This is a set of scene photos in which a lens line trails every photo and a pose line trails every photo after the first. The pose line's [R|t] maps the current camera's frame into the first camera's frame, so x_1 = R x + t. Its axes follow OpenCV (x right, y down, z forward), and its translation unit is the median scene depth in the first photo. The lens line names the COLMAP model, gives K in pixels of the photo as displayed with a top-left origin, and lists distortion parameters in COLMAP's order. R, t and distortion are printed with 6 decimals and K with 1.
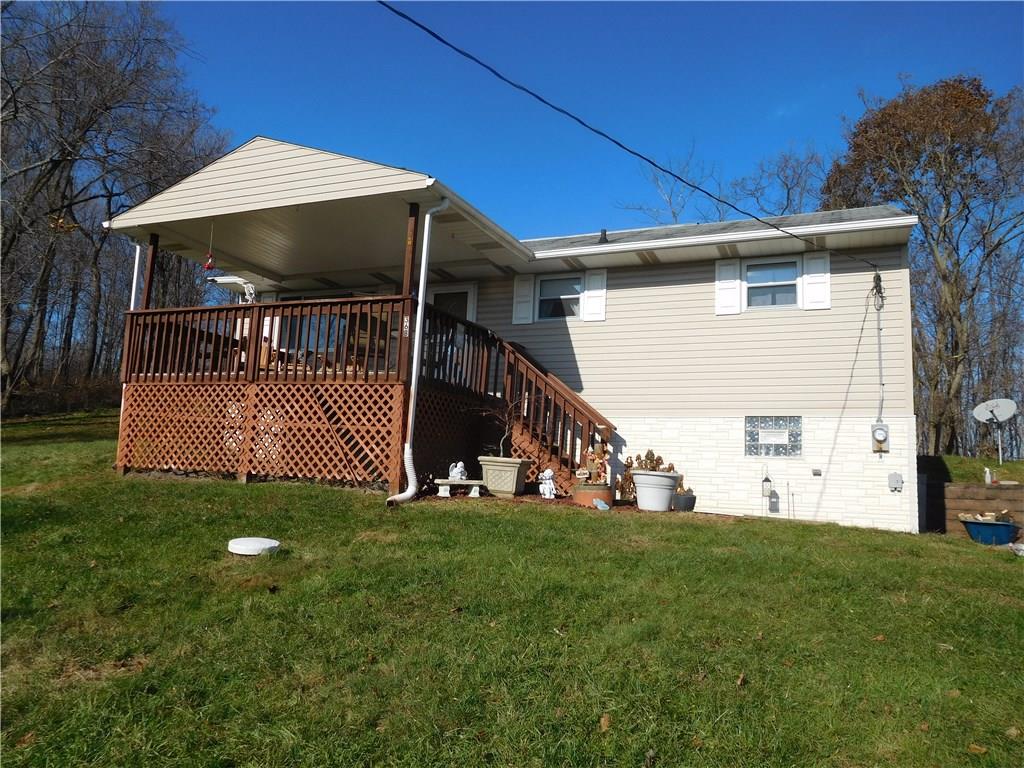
lens RADIAL K [[778.1, 0, 512.0], [0, 778.1, 384.0], [0, 0, 1]] dist [-0.004019, -0.005713]
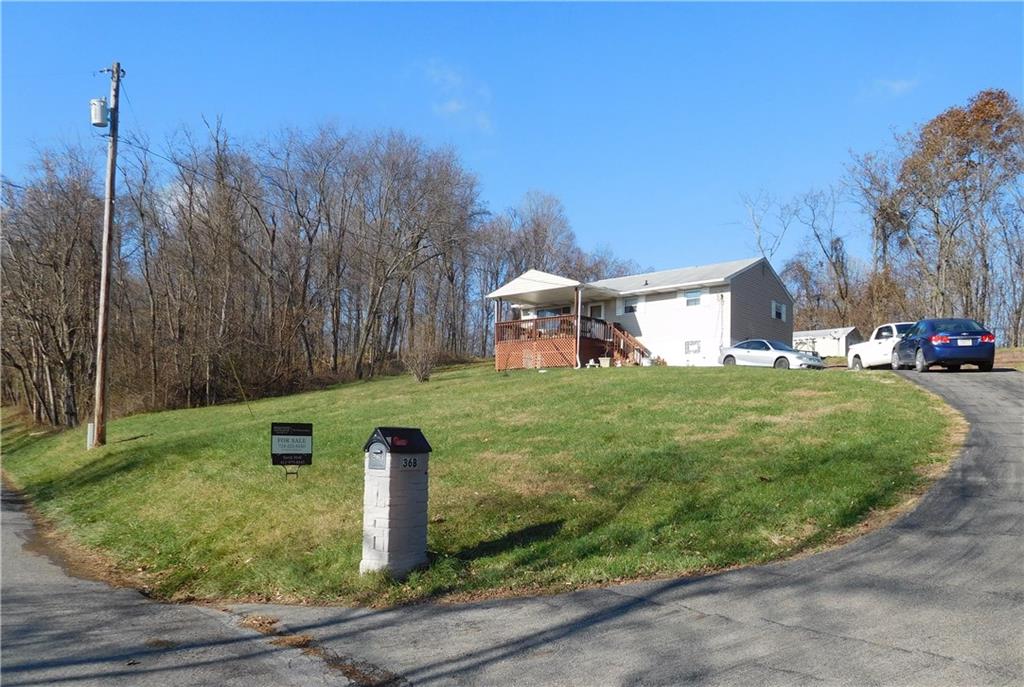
lens RADIAL K [[764.9, 0, 512.0], [0, 764.9, 343.5], [0, 0, 1]] dist [-0.000368, -0.000016]
pose [[0.957174, -0.064557, -0.282223, 0.504487], [0.063717, 0.997894, -0.012163, 0.041995], [0.282414, -0.006340, 0.959272, -2.177766]]
